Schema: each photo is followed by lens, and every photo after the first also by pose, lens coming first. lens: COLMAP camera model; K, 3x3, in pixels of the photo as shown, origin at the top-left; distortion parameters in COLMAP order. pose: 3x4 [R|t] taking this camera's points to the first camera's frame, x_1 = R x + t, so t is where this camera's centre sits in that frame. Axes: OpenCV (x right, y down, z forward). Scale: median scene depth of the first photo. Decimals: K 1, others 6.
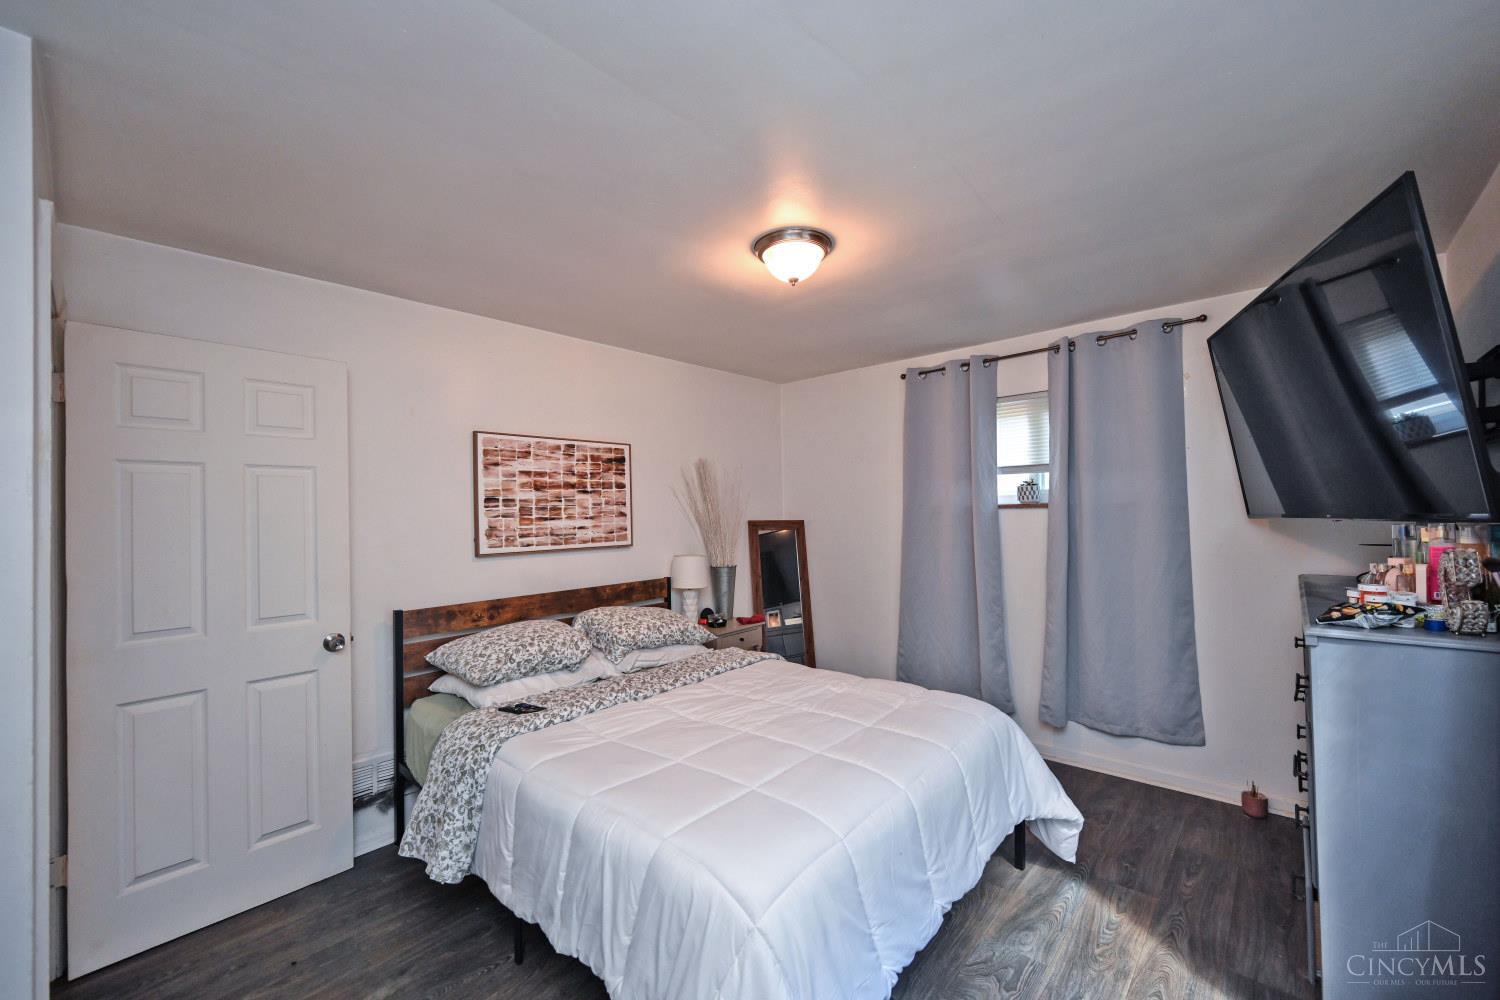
lens RADIAL K [[592.6, 0, 750.0], [0, 592.6, 500.0], [0, 0, 1]] dist [-0.000399, -0.000026]
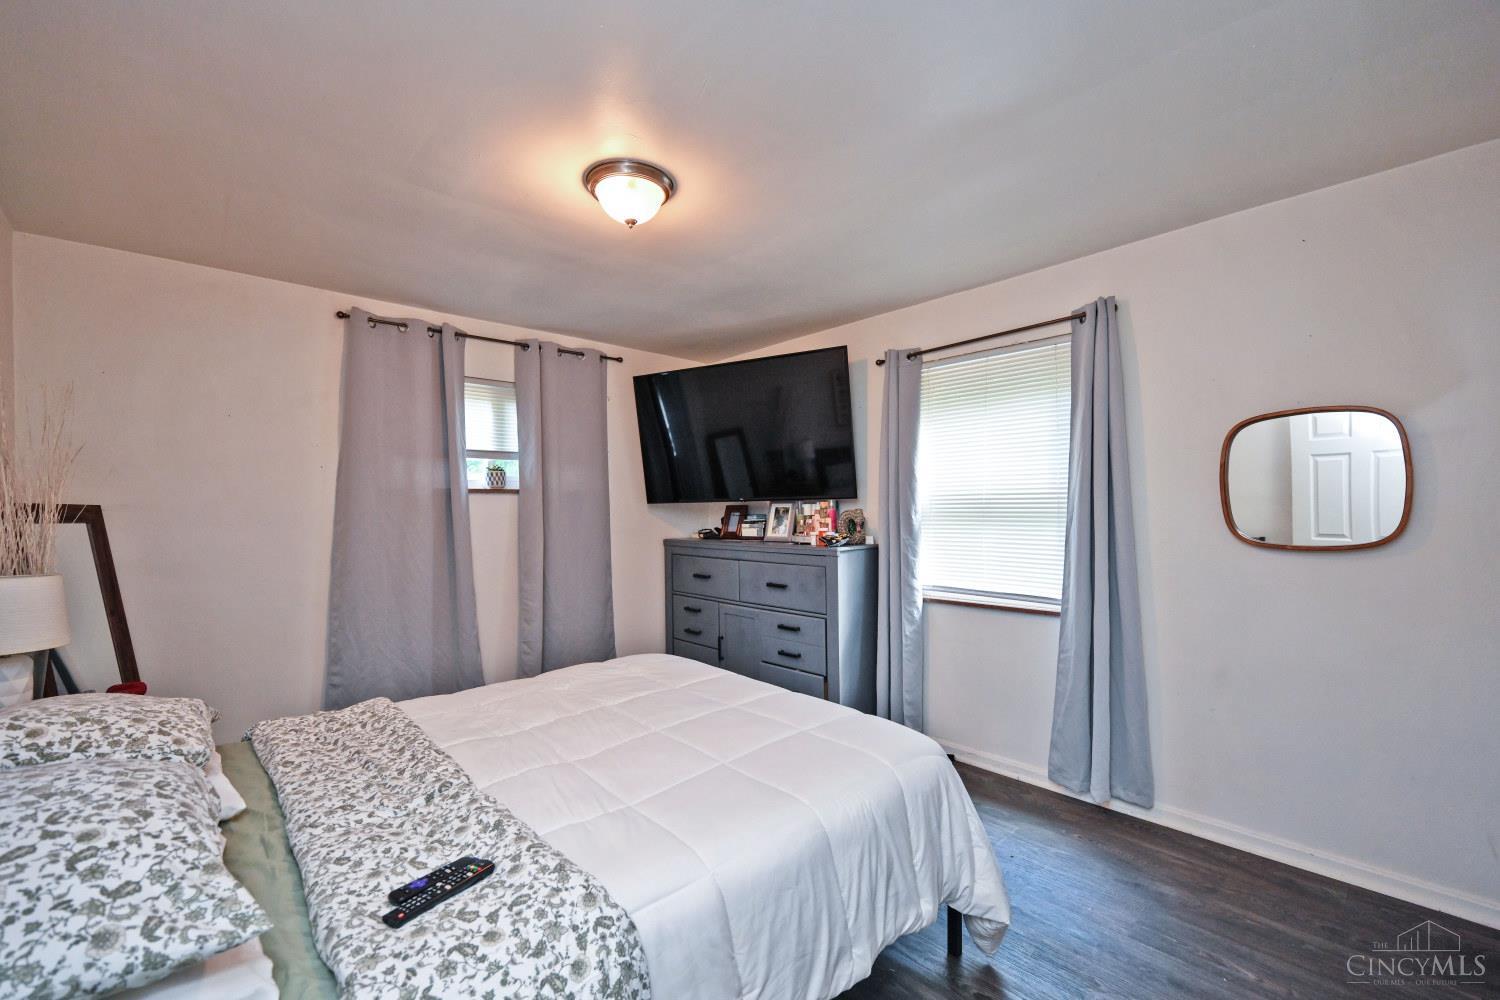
lens RADIAL K [[618.9, 0, 750.0], [0, 618.9, 500.0], [0, 0, 1]] dist [-0.003128, -0.000146]
pose [[0.095951, 0.030931, 0.994905, -0.539478], [-0.010030, 0.999496, -0.030106, 0.051614], [-0.995335, -0.007091, 0.096213, 0.476648]]
